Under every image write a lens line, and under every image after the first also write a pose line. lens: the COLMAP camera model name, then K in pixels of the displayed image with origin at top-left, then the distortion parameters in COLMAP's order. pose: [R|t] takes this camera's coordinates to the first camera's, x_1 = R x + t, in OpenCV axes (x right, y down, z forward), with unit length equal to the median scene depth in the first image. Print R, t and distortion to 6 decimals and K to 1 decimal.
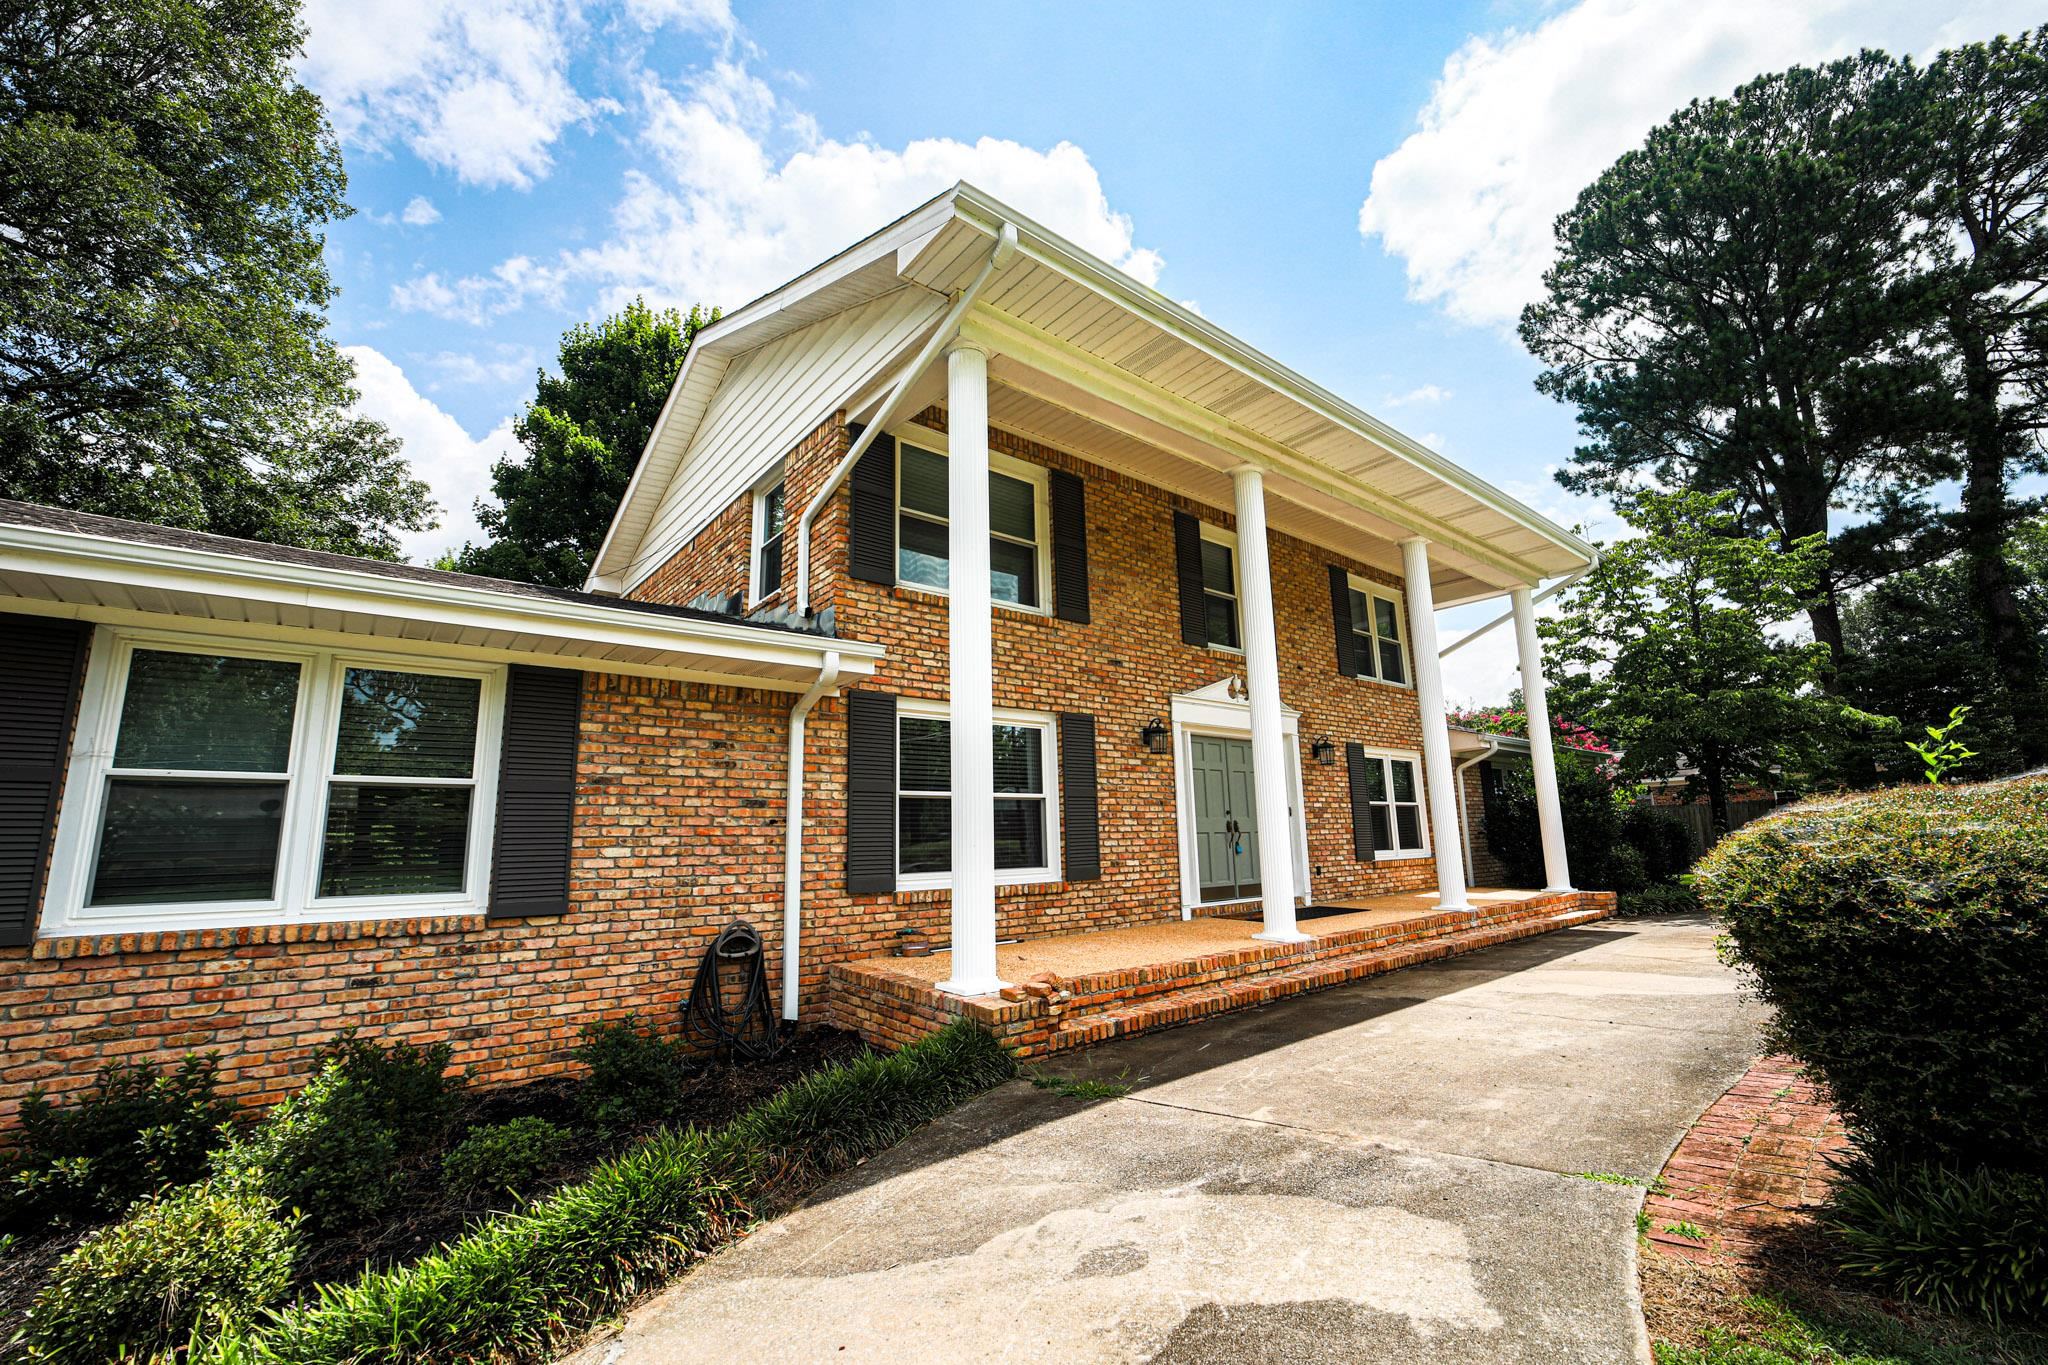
lens RADIAL K [[804.6, 0, 995.7], [0, 804.6, 691.3], [0, 0, 1]] dist [-0.040059, 0.013059]
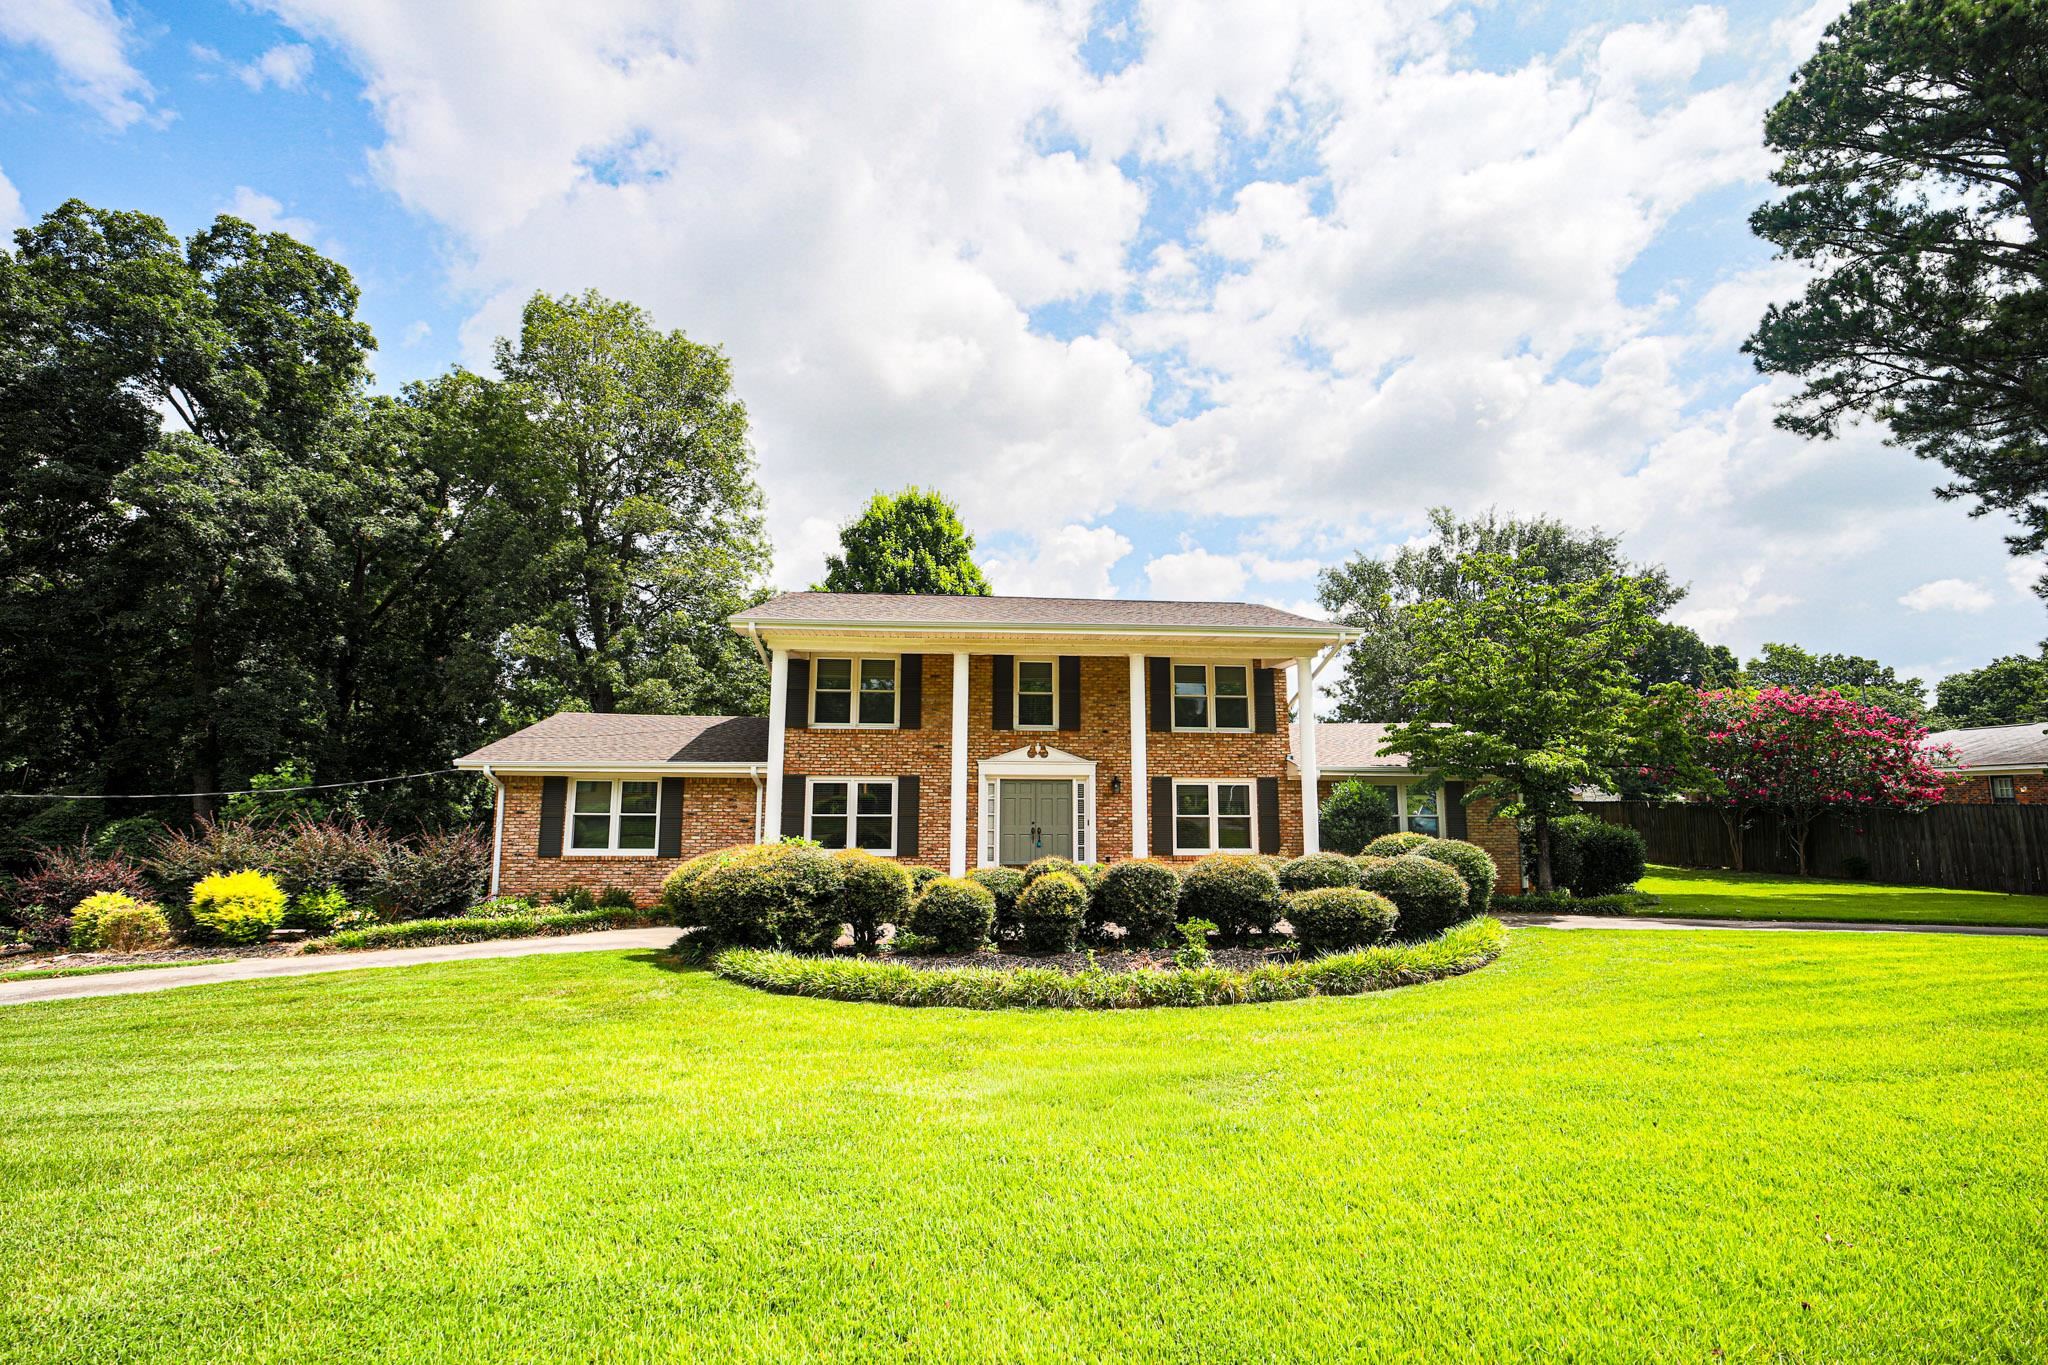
lens RADIAL K [[813.8, 0, 984.1], [0, 813.8, 714.0], [0, 0, 1]] dist [-0.022055, 0.000295]
pose [[0.846878, -0.036659, -0.530522, 1.337826], [0.077813, 0.995426, 0.055430, -0.222726], [0.526063, -0.088223, 0.845857, -0.622736]]
